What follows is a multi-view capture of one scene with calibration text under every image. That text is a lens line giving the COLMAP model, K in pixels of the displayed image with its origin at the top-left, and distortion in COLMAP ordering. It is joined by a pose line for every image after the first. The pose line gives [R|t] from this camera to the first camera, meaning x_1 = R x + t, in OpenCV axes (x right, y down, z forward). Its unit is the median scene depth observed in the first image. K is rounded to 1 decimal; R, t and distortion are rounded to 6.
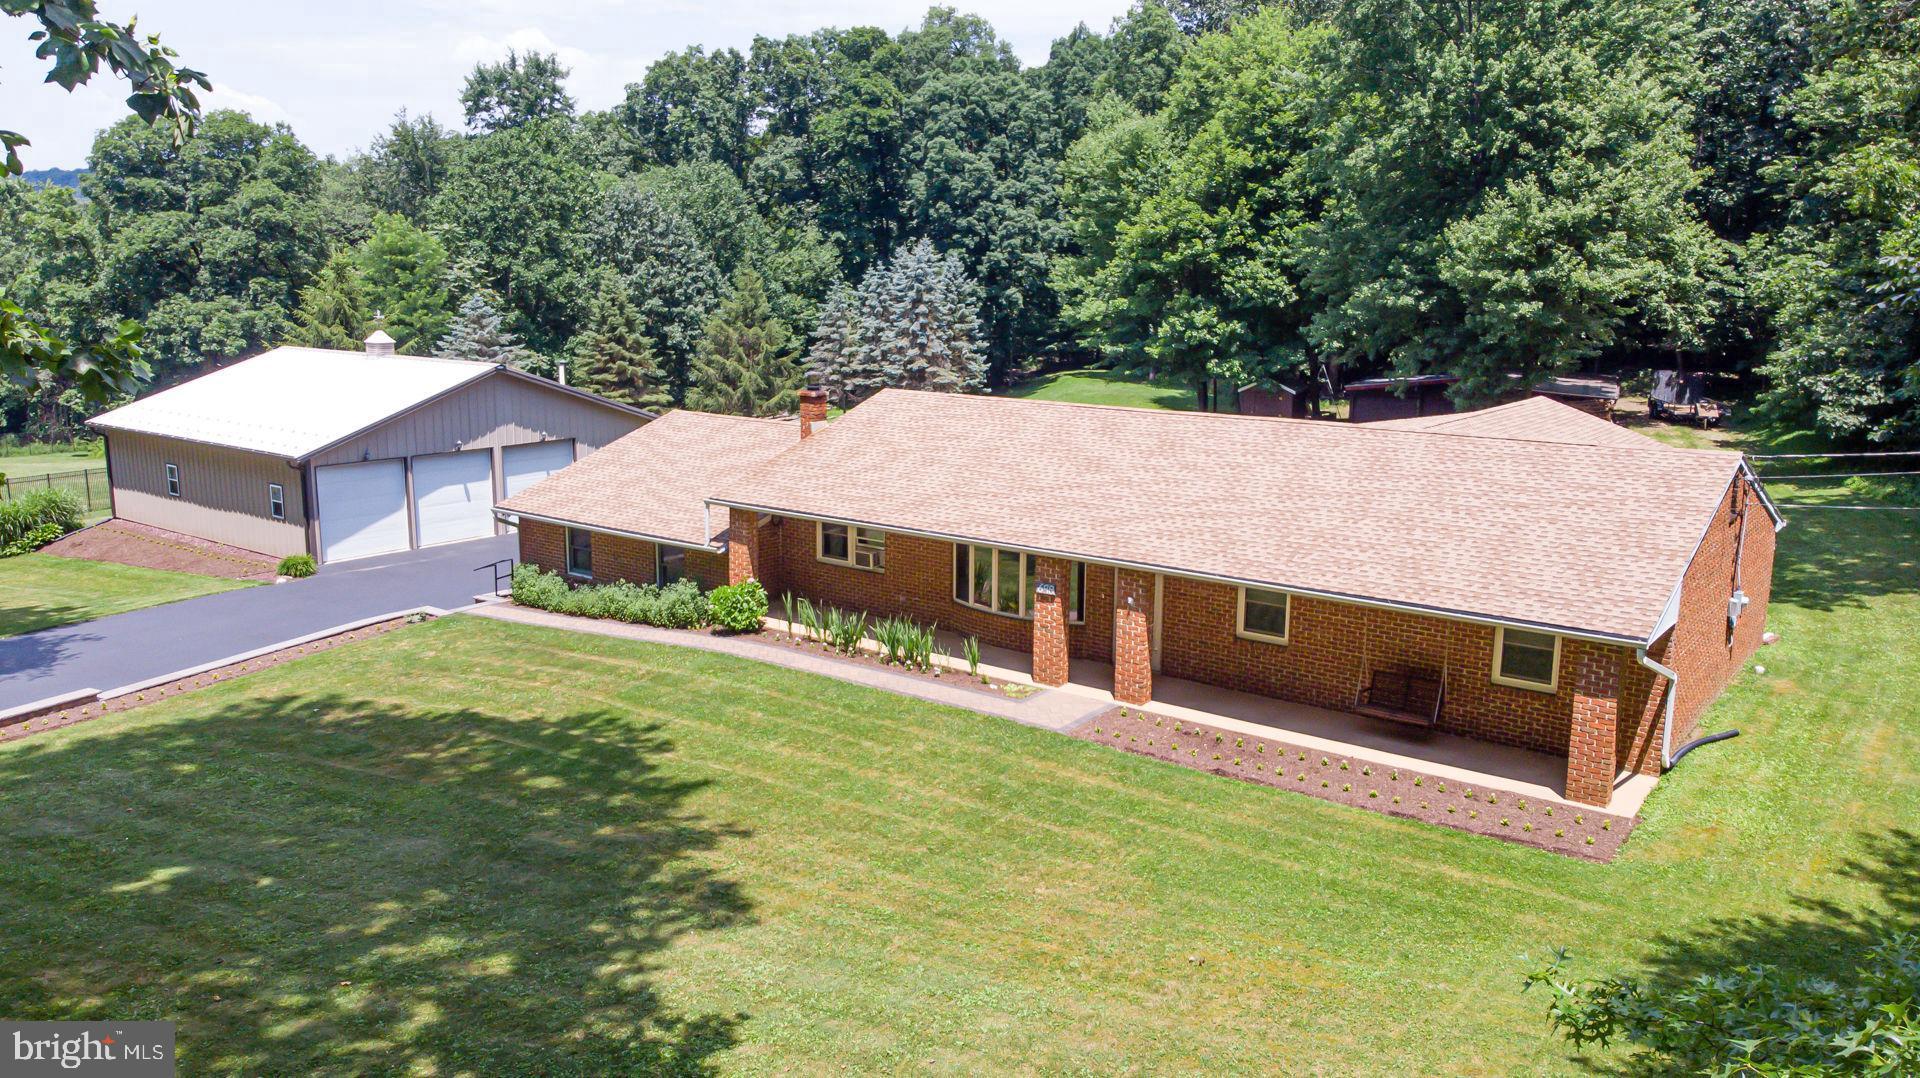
lens RADIAL K [[1390.3, 0, 963.2], [0, 1390.3, 534.0], [0, 0, 1]] dist [-0.002115, 0.046084]
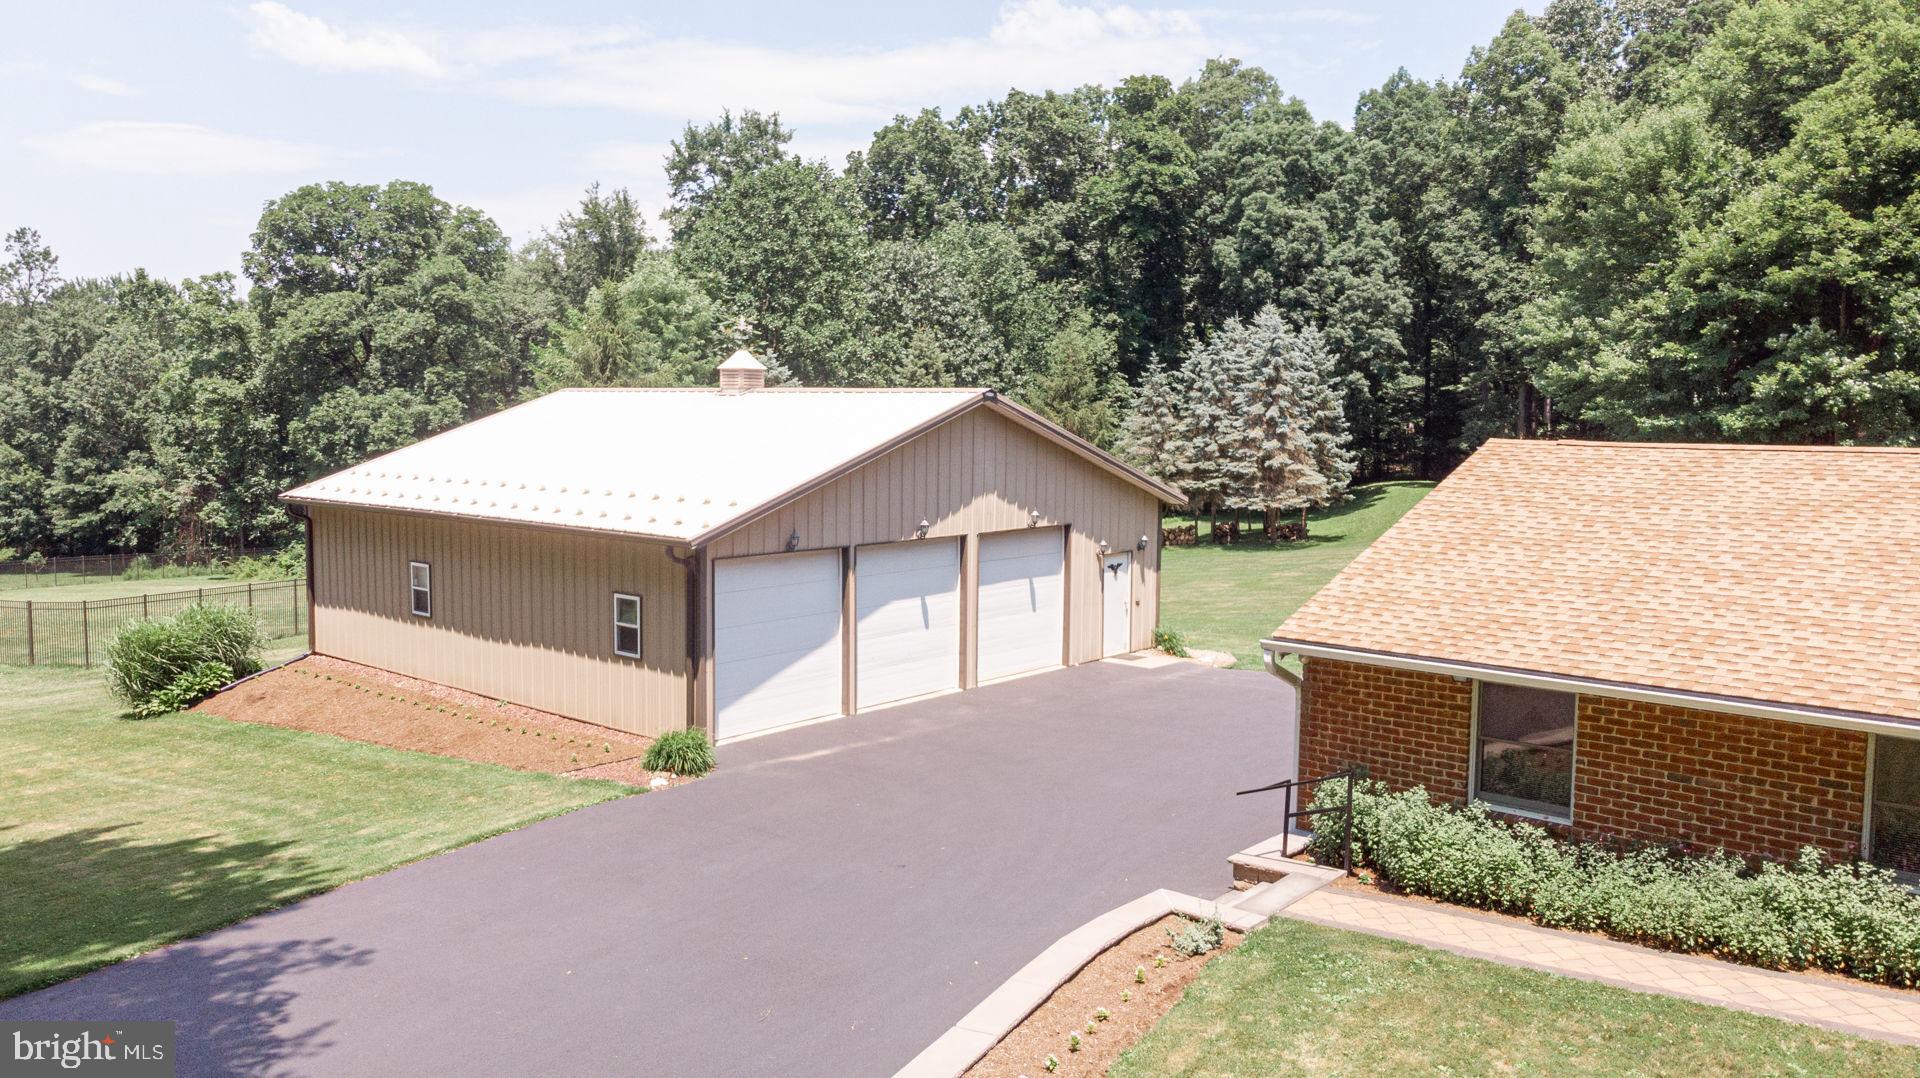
lens RADIAL K [[1390.3, 0, 965.9], [0, 1390.3, 540.2], [0, 0, 1]] dist [-0.002115, 0.046084]
pose [[0.998176, 0.004365, -0.060216, -0.197055], [-0.010053, 0.995475, -0.094487, -0.004053], [0.059531, 0.094920, 0.993703, 0.281000]]
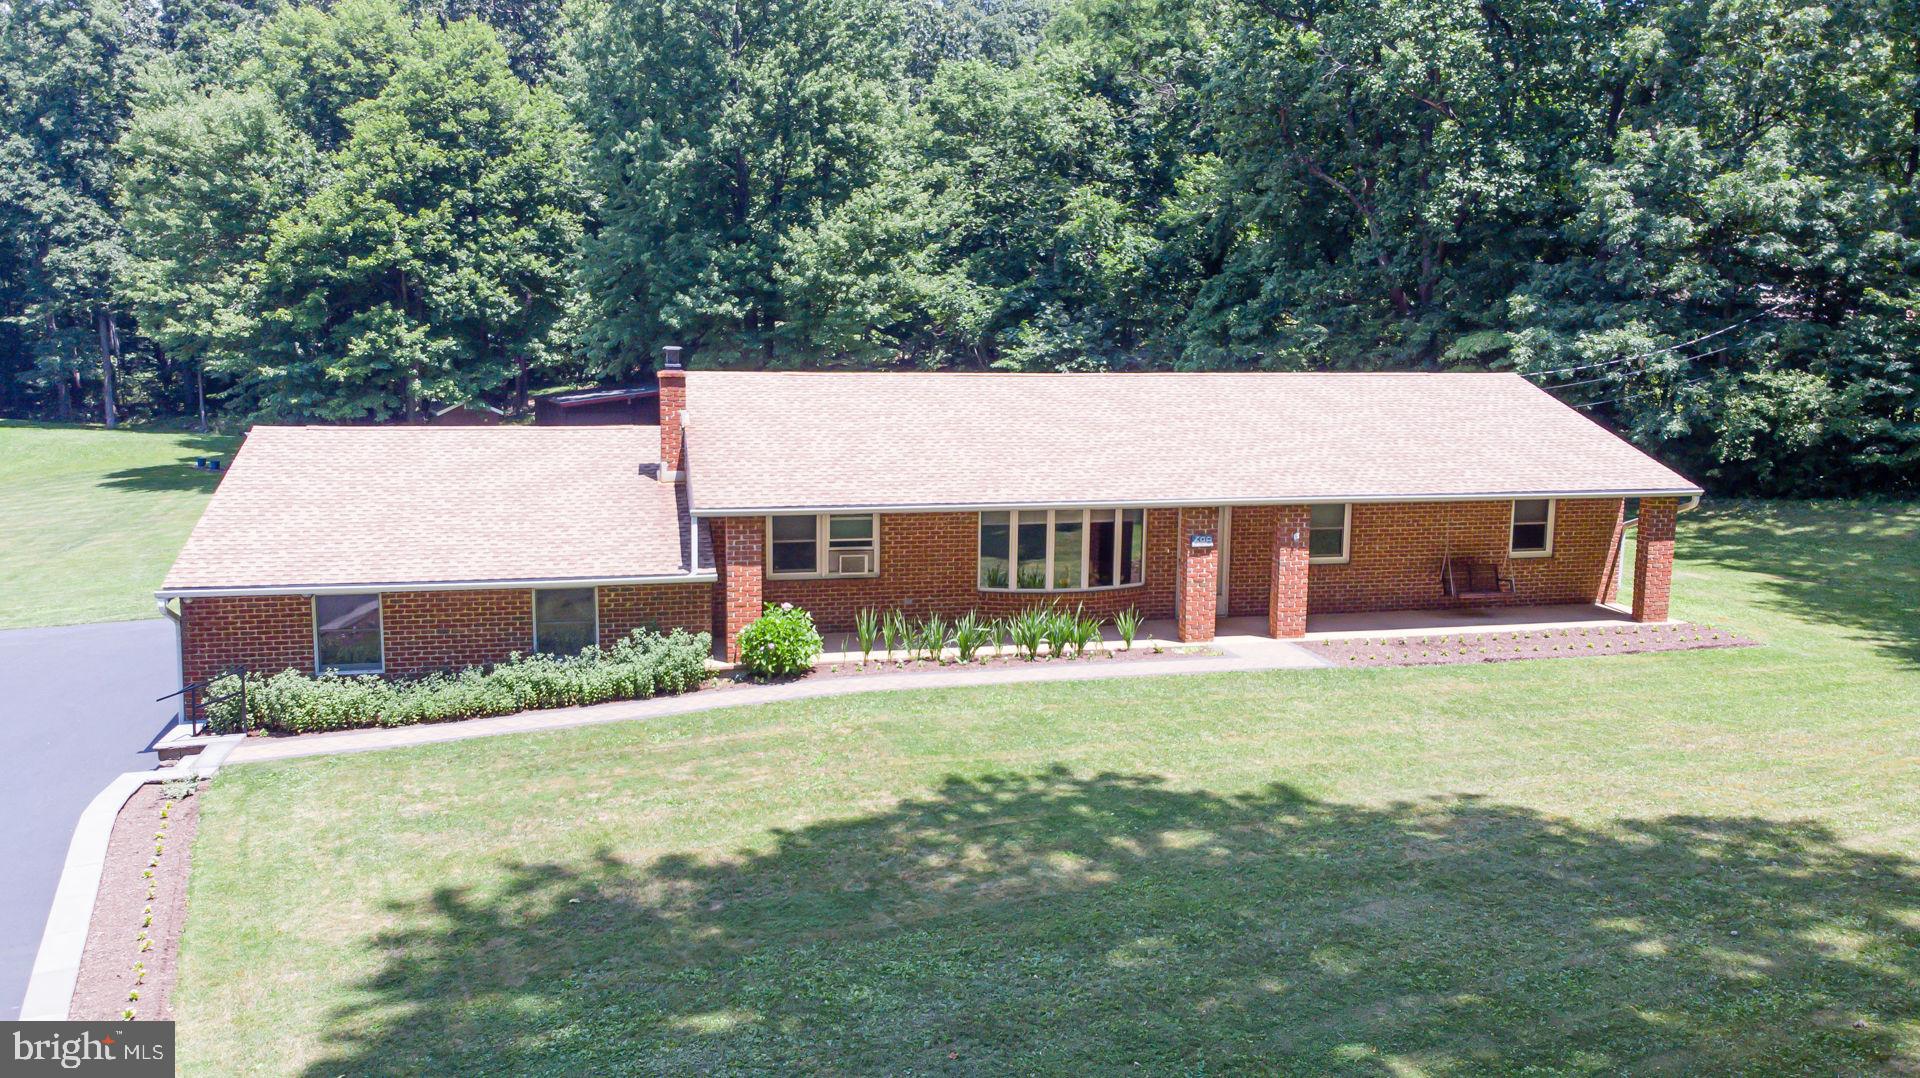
lens RADIAL K [[1390.3, 0, 911.6], [0, 1390.3, 552.4], [0, 0, 1]] dist [-0.002115, 0.046084]
pose [[0.645503, -0.119213, 0.754397, -0.280286], [0.139544, 0.989526, 0.036968, -0.005879], [-0.750902, 0.081408, 0.655377, 0.183358]]
